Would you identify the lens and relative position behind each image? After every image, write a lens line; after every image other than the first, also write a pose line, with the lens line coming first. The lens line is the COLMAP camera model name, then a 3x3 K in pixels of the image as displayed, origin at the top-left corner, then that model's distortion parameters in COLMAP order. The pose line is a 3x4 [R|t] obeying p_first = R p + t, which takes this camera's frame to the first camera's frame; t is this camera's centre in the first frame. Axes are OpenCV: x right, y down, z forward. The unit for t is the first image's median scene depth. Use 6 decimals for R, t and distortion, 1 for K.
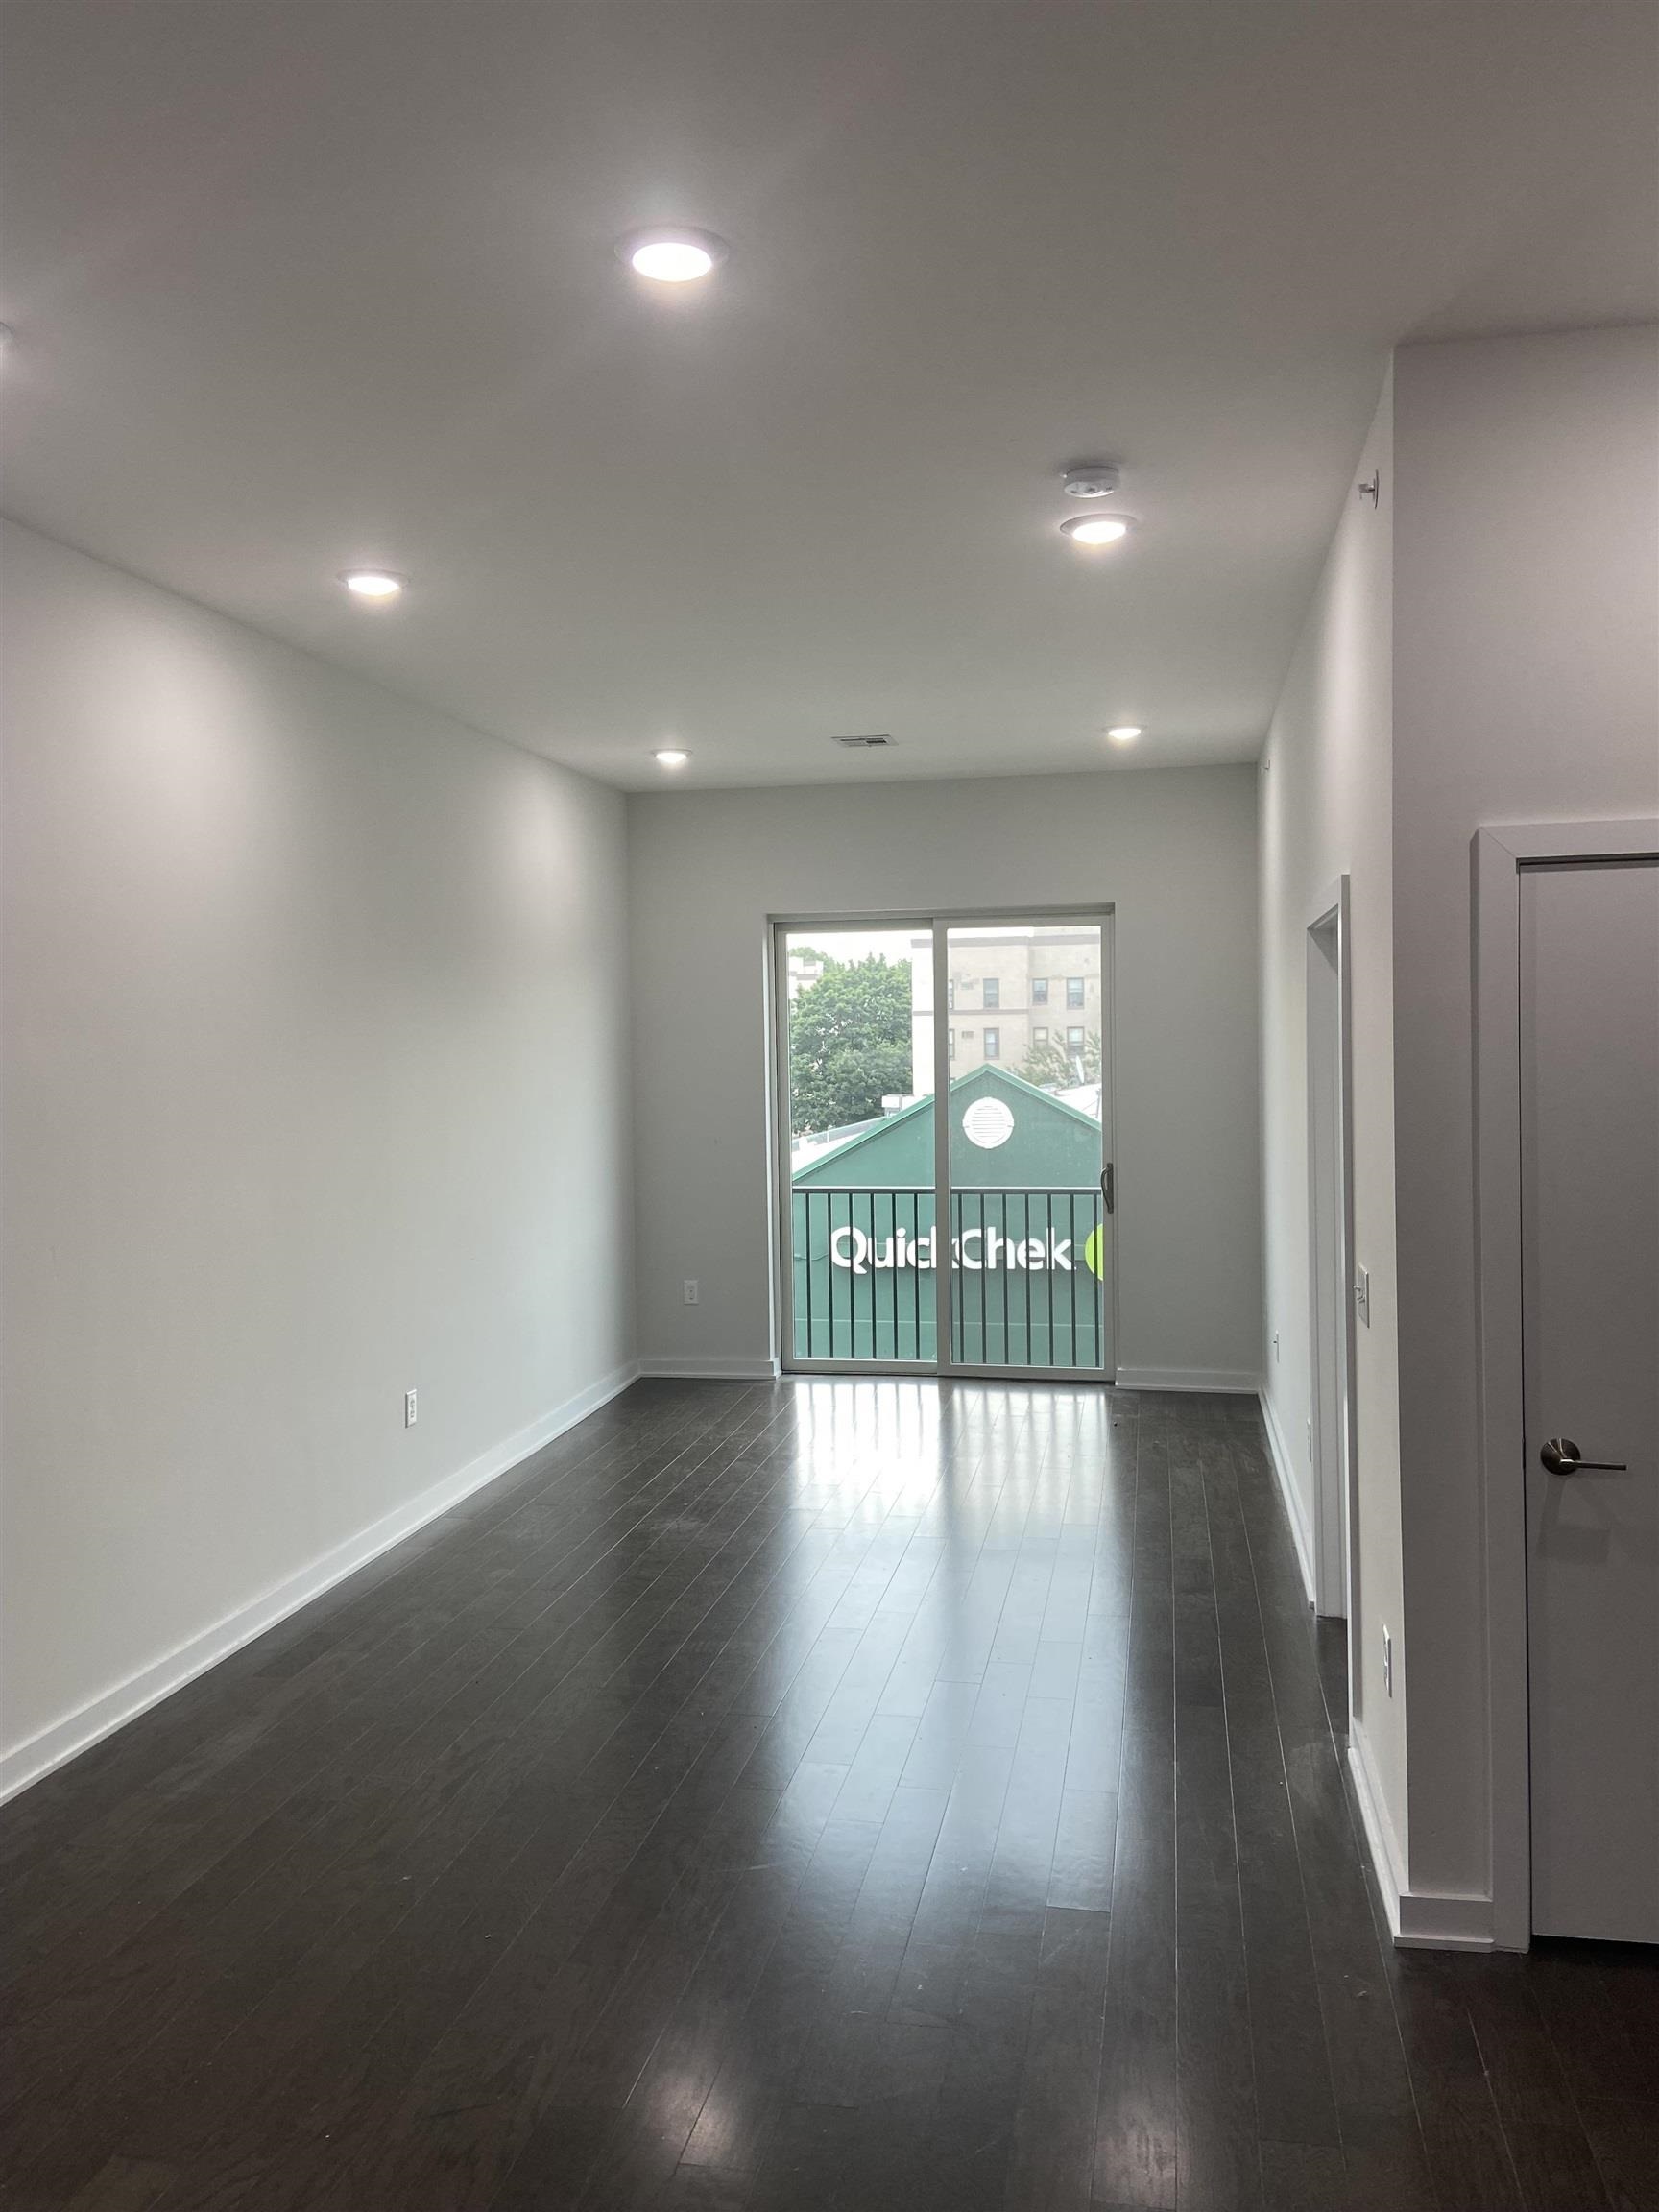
lens RADIAL K [[1766.2, 0, 830.0], [0, 1766.2, 1121.0], [0, 0, 1]] dist [0.037850, -0.010615]
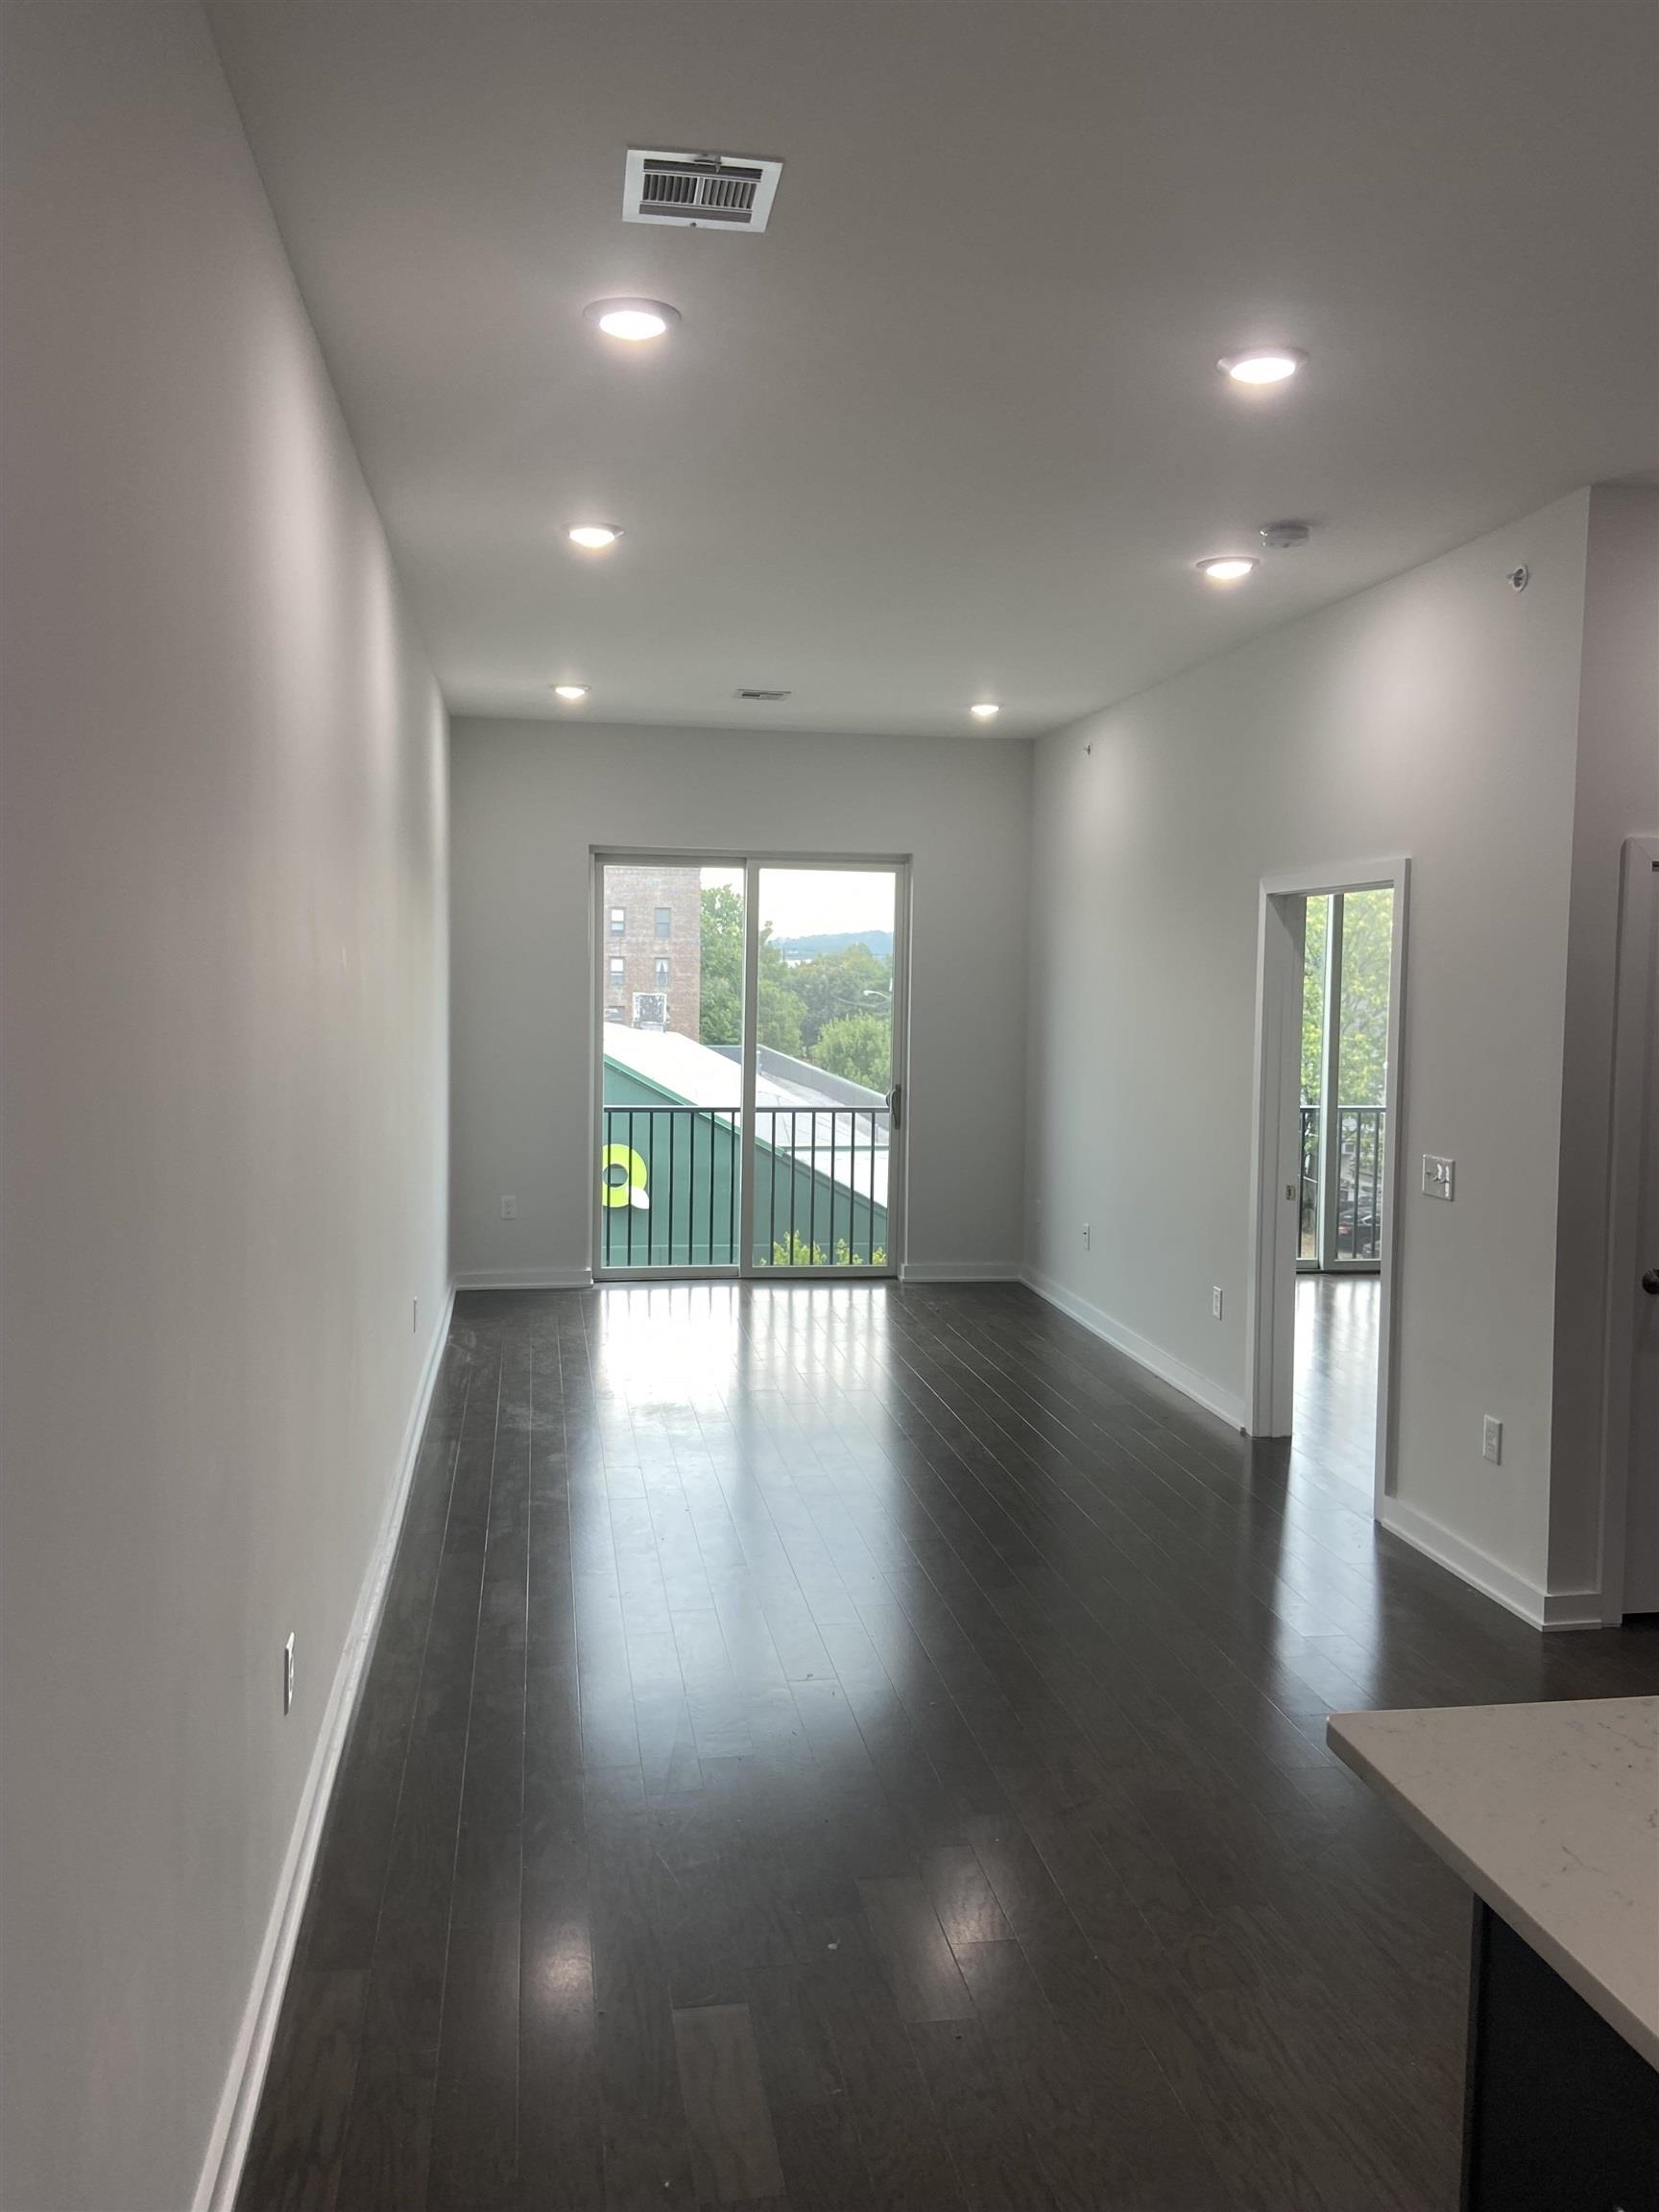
lens RADIAL K [[1766.2, 0, 838.5], [0, 1766.2, 1100.2], [0, 0, 1]] dist [0.037850, -0.010615]
pose [[0.927571, 0.004482, 0.373621, -0.298689], [-0.014366, 0.999616, 0.023676, 0.007811], [-0.373371, -0.027328, 0.927279, -0.032876]]
